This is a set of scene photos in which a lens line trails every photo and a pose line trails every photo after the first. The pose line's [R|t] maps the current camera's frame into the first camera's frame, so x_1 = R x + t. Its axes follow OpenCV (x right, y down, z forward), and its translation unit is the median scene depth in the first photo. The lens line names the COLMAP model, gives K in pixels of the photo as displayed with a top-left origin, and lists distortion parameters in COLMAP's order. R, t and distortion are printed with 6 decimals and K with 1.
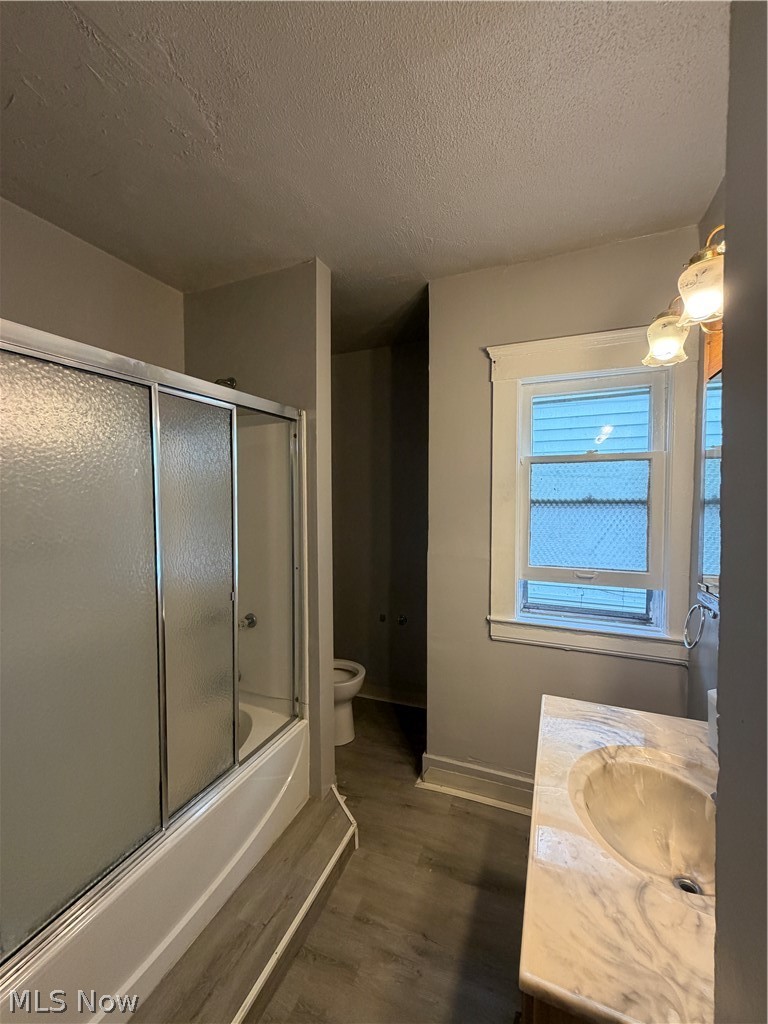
lens RADIAL K [[409.4, 0, 385.2], [0, 409.4, 509.7], [0, 0, 1]] dist [0.000969, 0.001169]
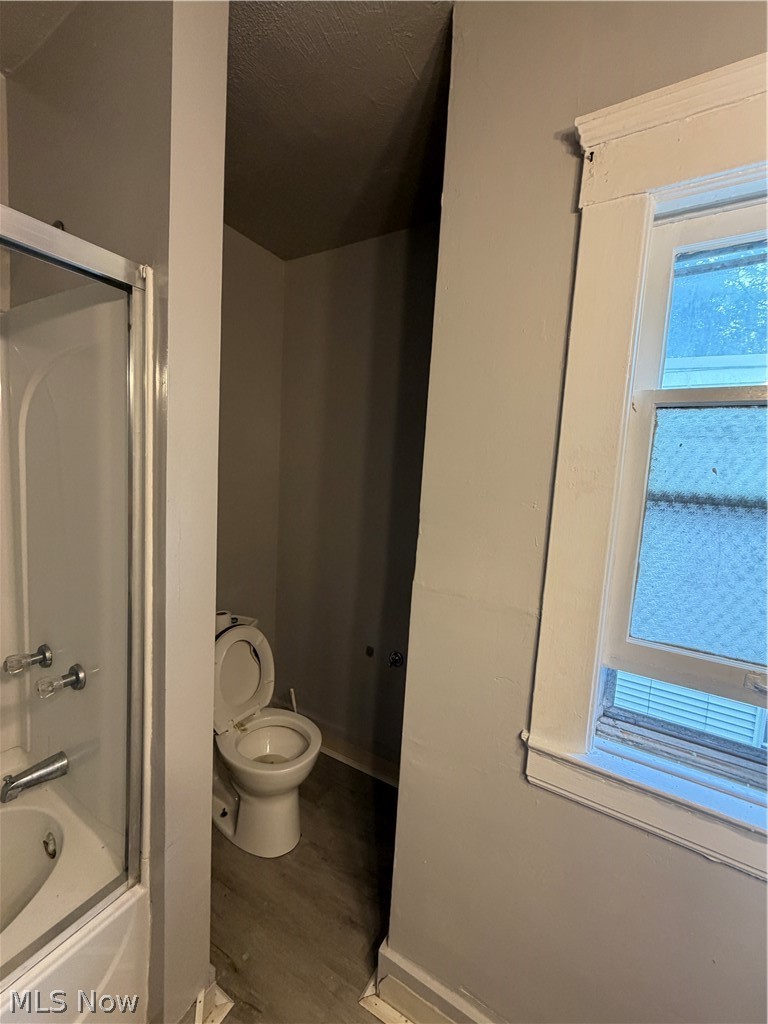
lens RADIAL K [[409.4, 0, 383.5], [0, 409.4, 511.8], [0, 0, 1]] dist [0.000969, 0.001169]
pose [[0.988633, 0.072611, -0.131654, 0.136373], [-0.065475, 0.996182, 0.057749, -0.010331], [0.135345, -0.048472, 0.989612, 0.529381]]
